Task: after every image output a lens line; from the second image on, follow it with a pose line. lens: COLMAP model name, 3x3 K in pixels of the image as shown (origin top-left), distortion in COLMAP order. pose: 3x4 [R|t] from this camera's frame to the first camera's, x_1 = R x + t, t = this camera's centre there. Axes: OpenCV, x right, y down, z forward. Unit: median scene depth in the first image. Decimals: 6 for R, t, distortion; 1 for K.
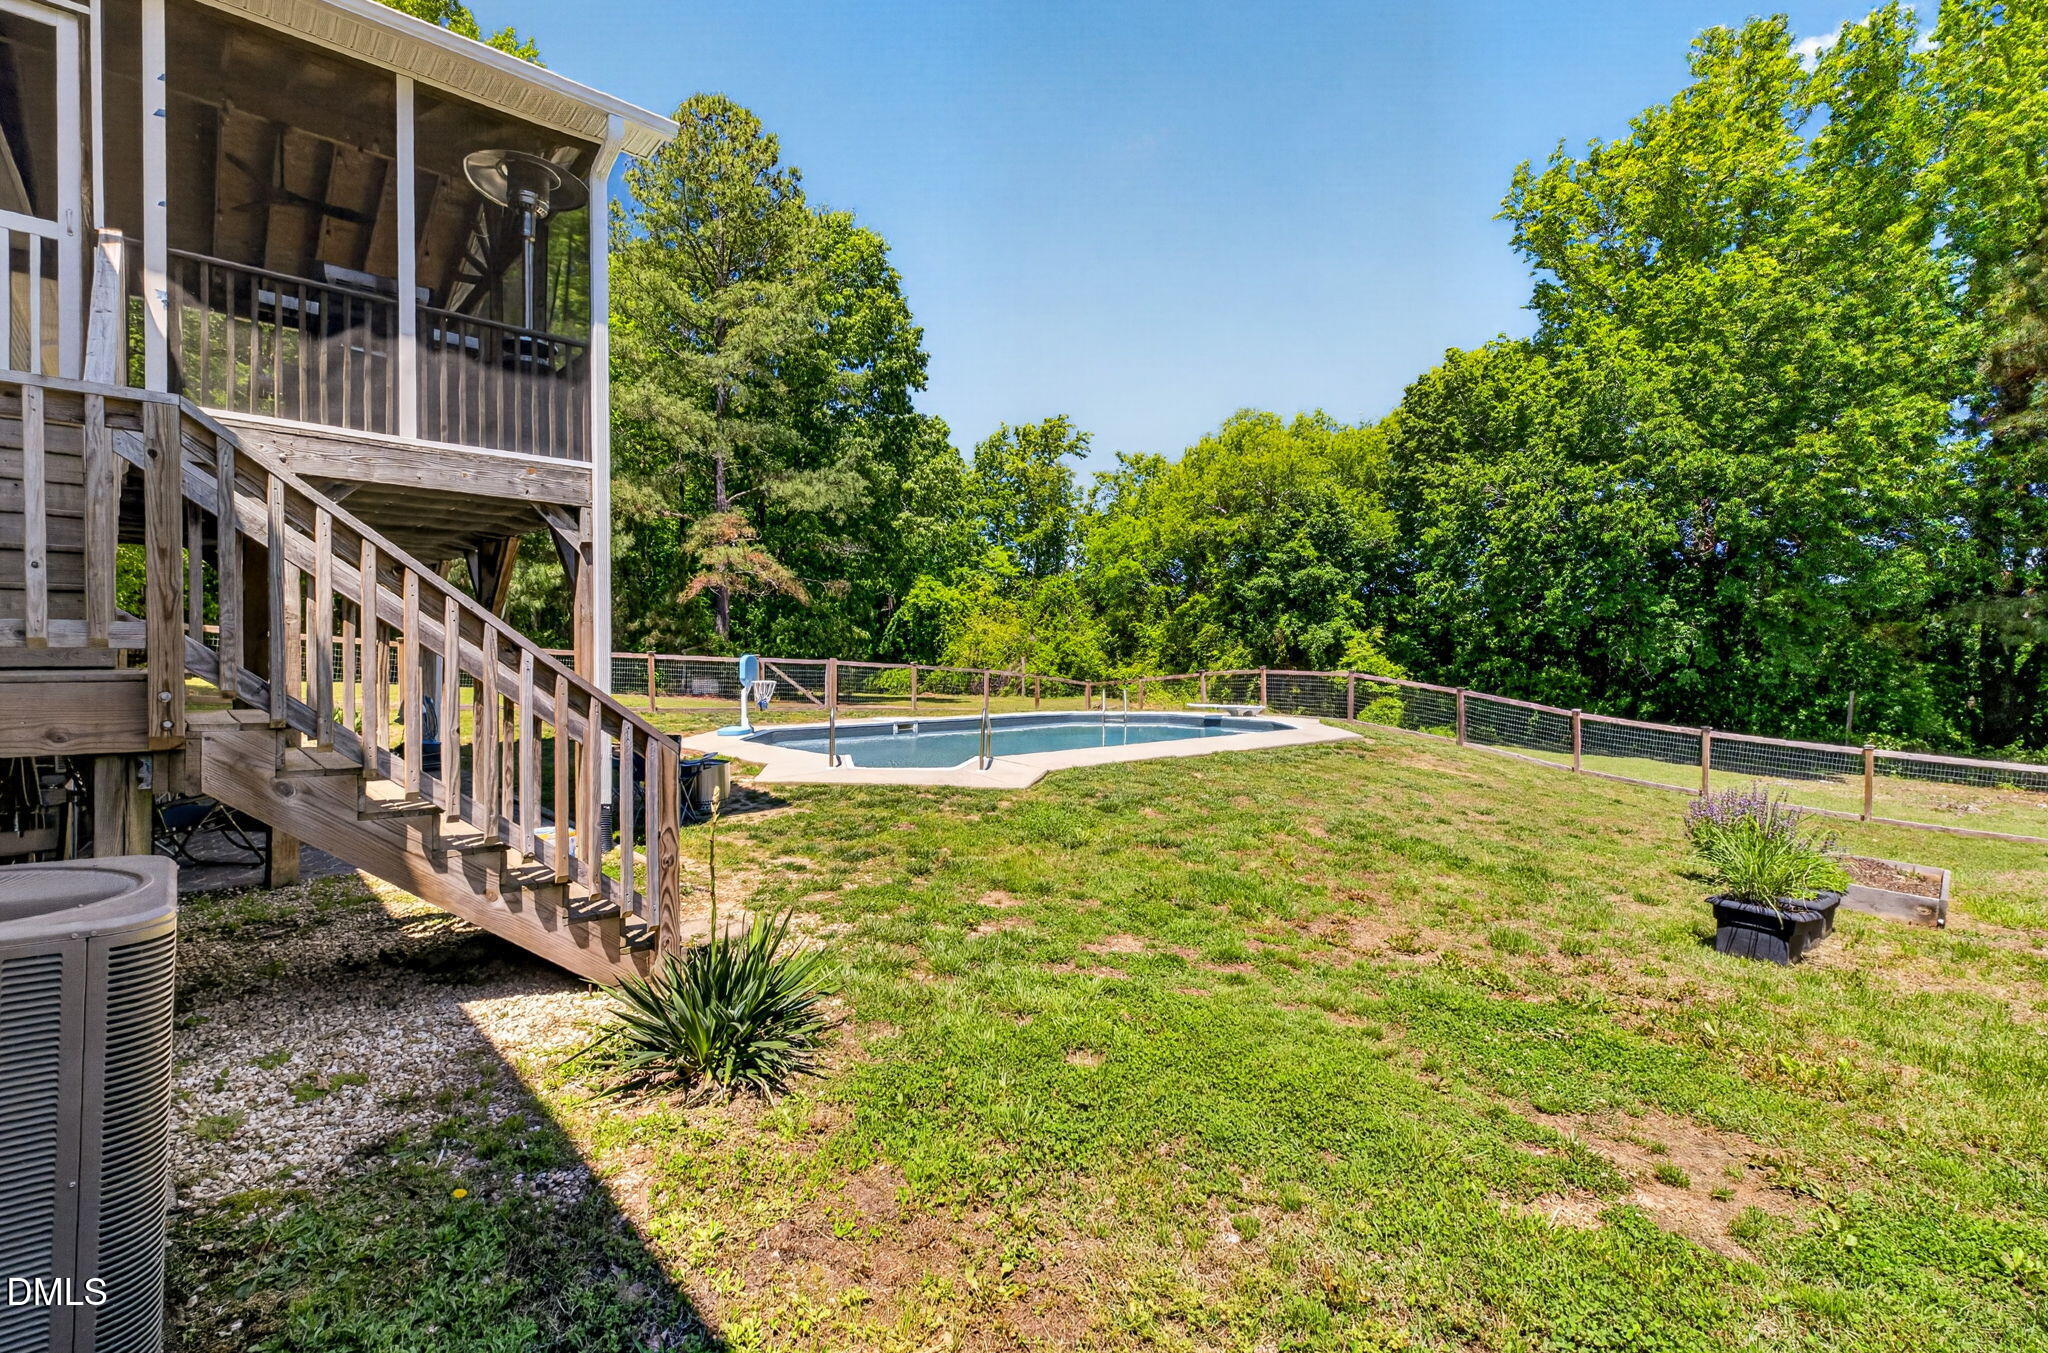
lens RADIAL K [[904.0, 0, 1022.4], [0, 904.0, 684.0], [0, 0, 1]] dist [-0.001740, -0.001542]
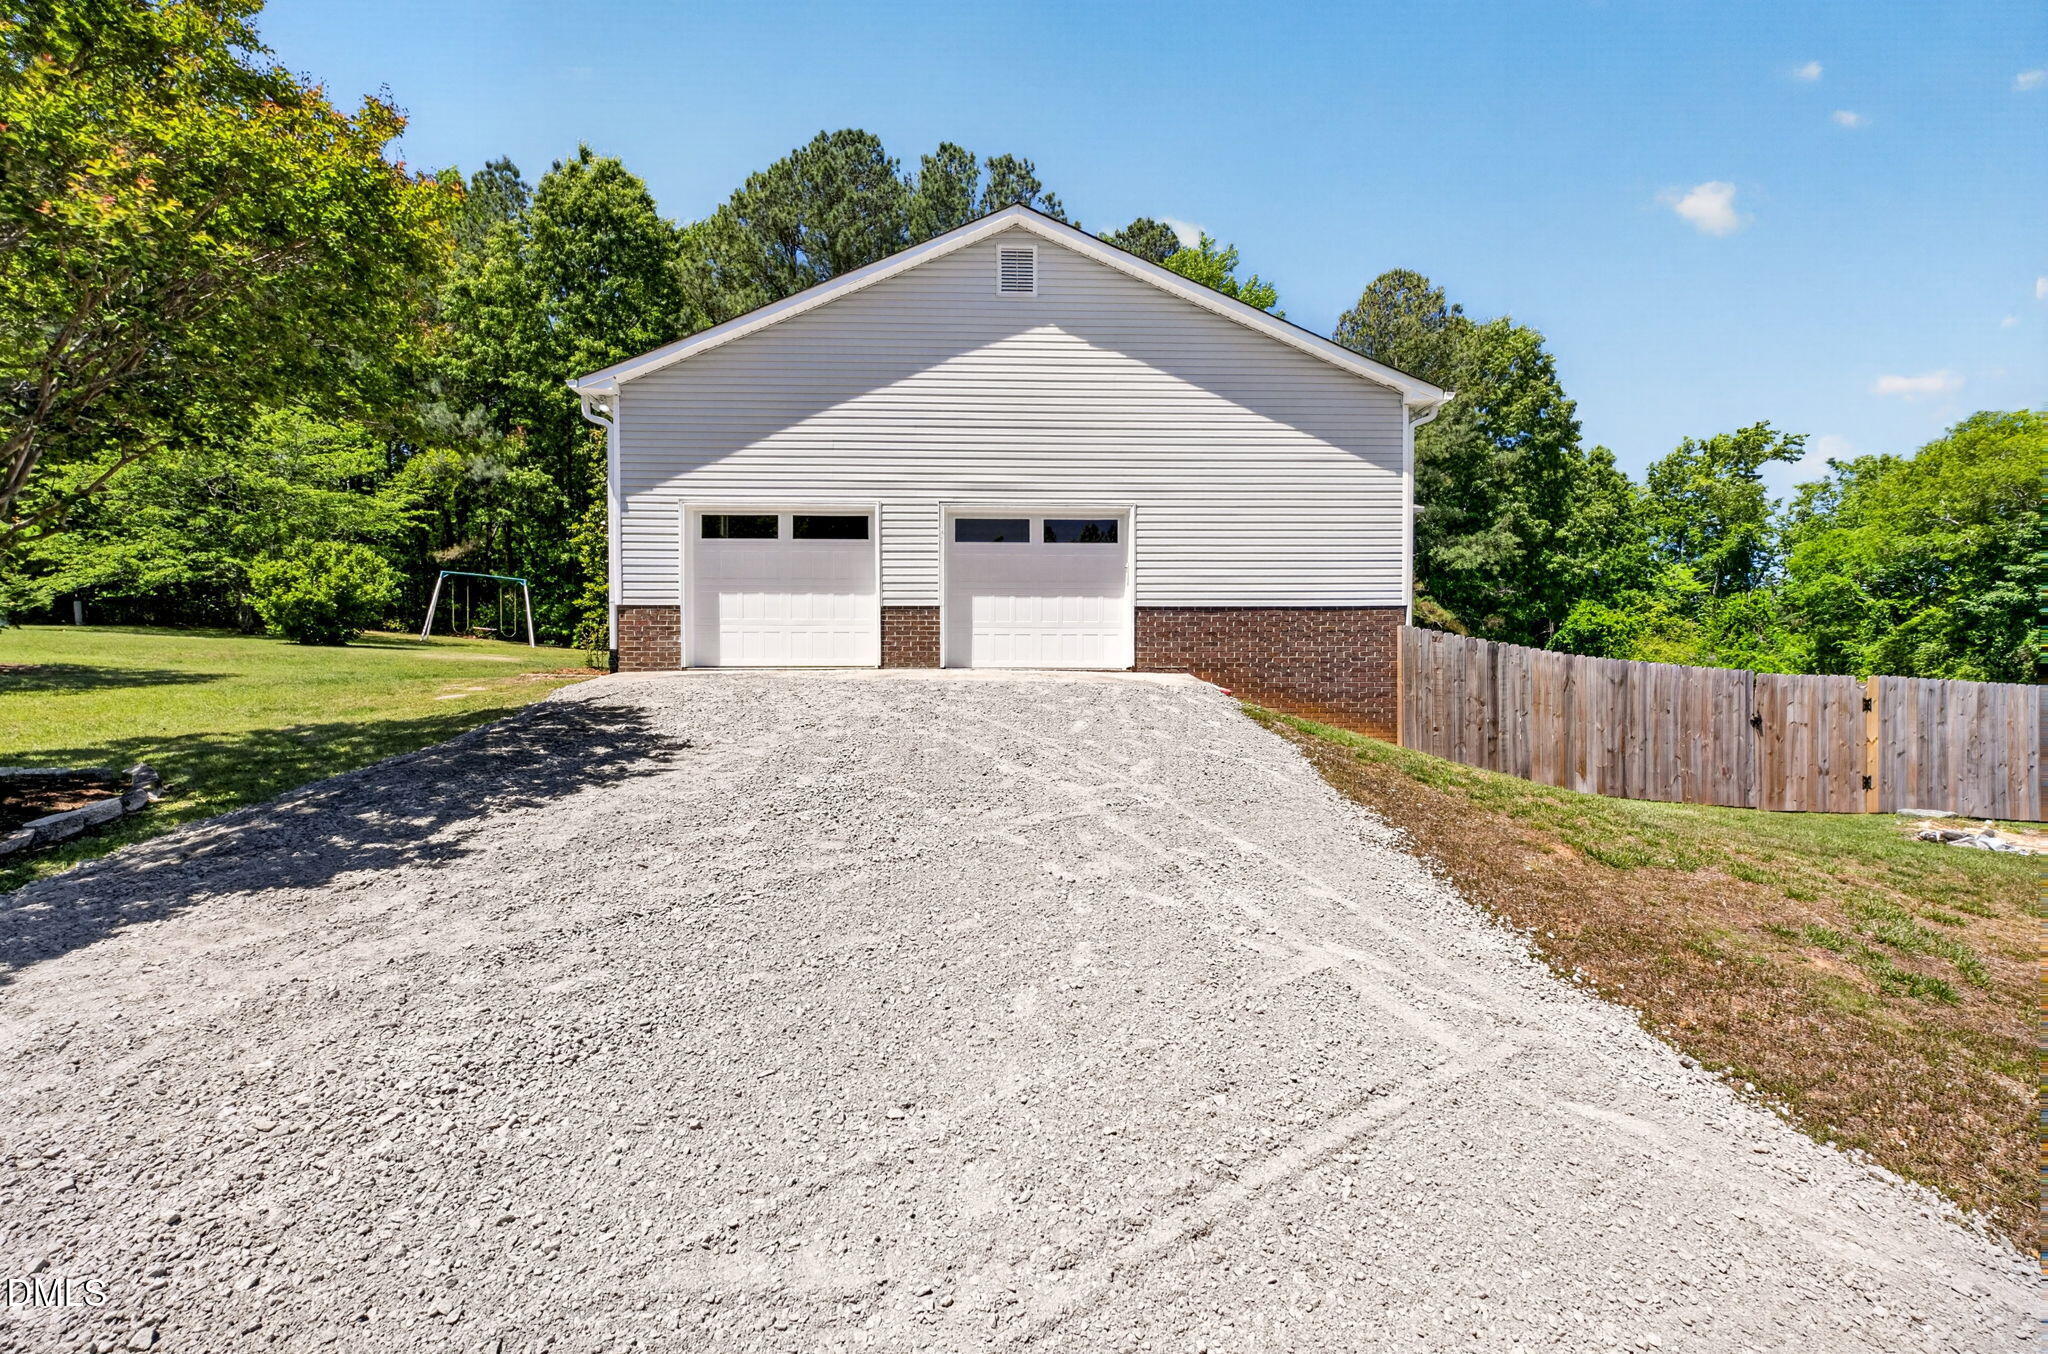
lens RADIAL K [[904.0, 0, 970.0], [0, 904.0, 682.3], [0, 0, 1]] dist [-0.001740, -0.001542]
pose [[0.746604, -0.000170, -0.665269, 0.085697], [-0.015710, 0.999717, -0.017885, 0.010491], [0.665083, 0.023804, 0.746390, -0.413486]]
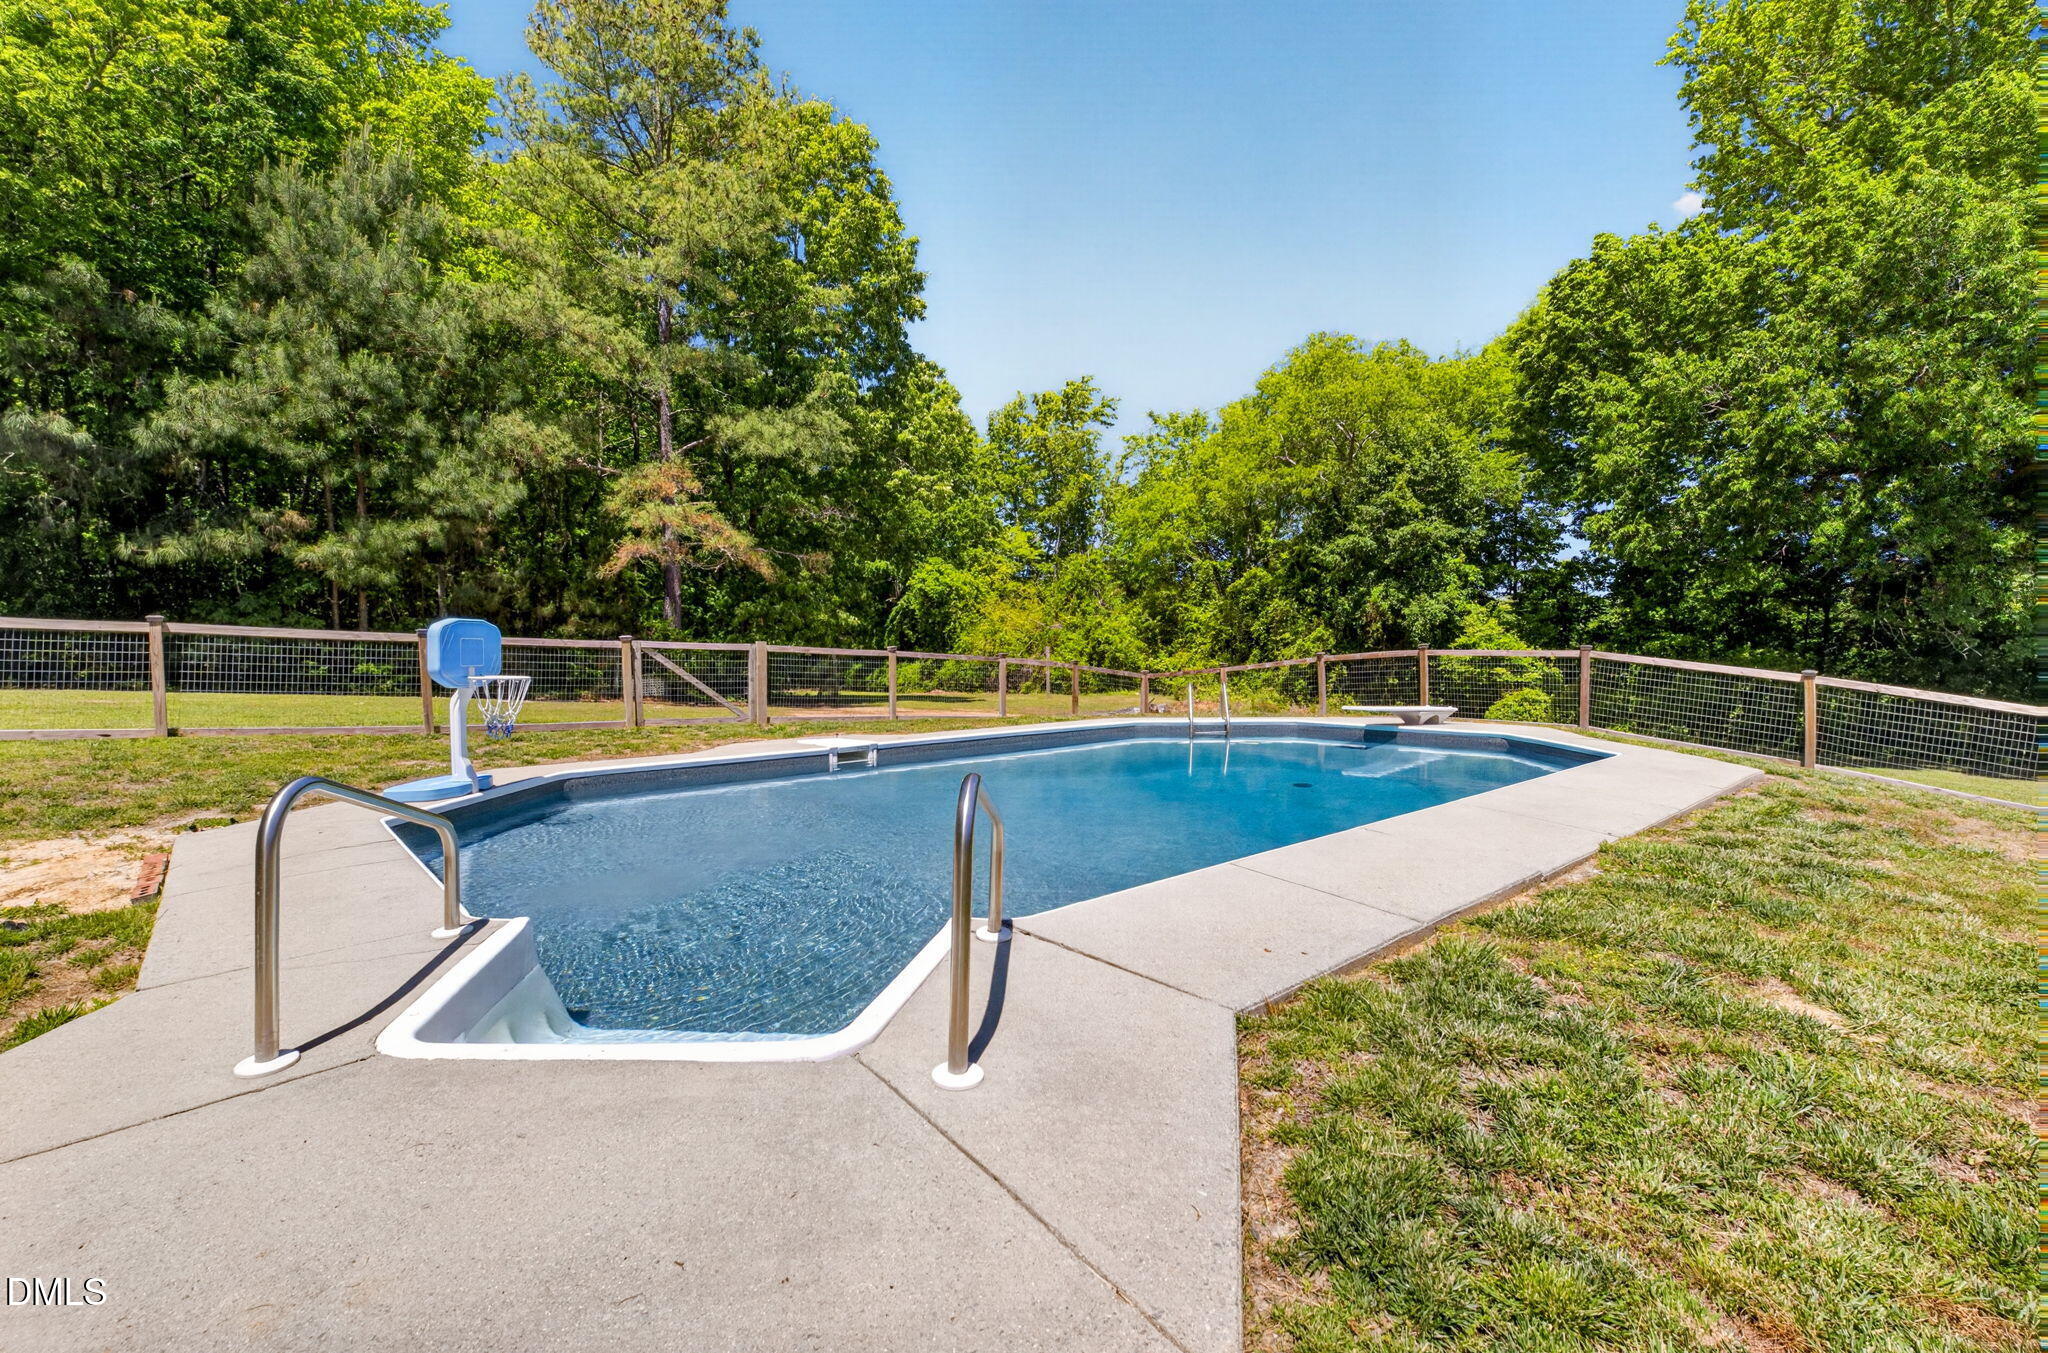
lens RADIAL K [[860.8, 0, 1023.6], [0, 860.8, 673.7], [0, 0, 1]] dist [0.002905, 0.000190]
pose [[0.999662, -0.015842, -0.020633, -0.006694], [0.015719, 0.999858, -0.006146, 0.000689], [0.020727, 0.005820, 0.999768, 0.235623]]
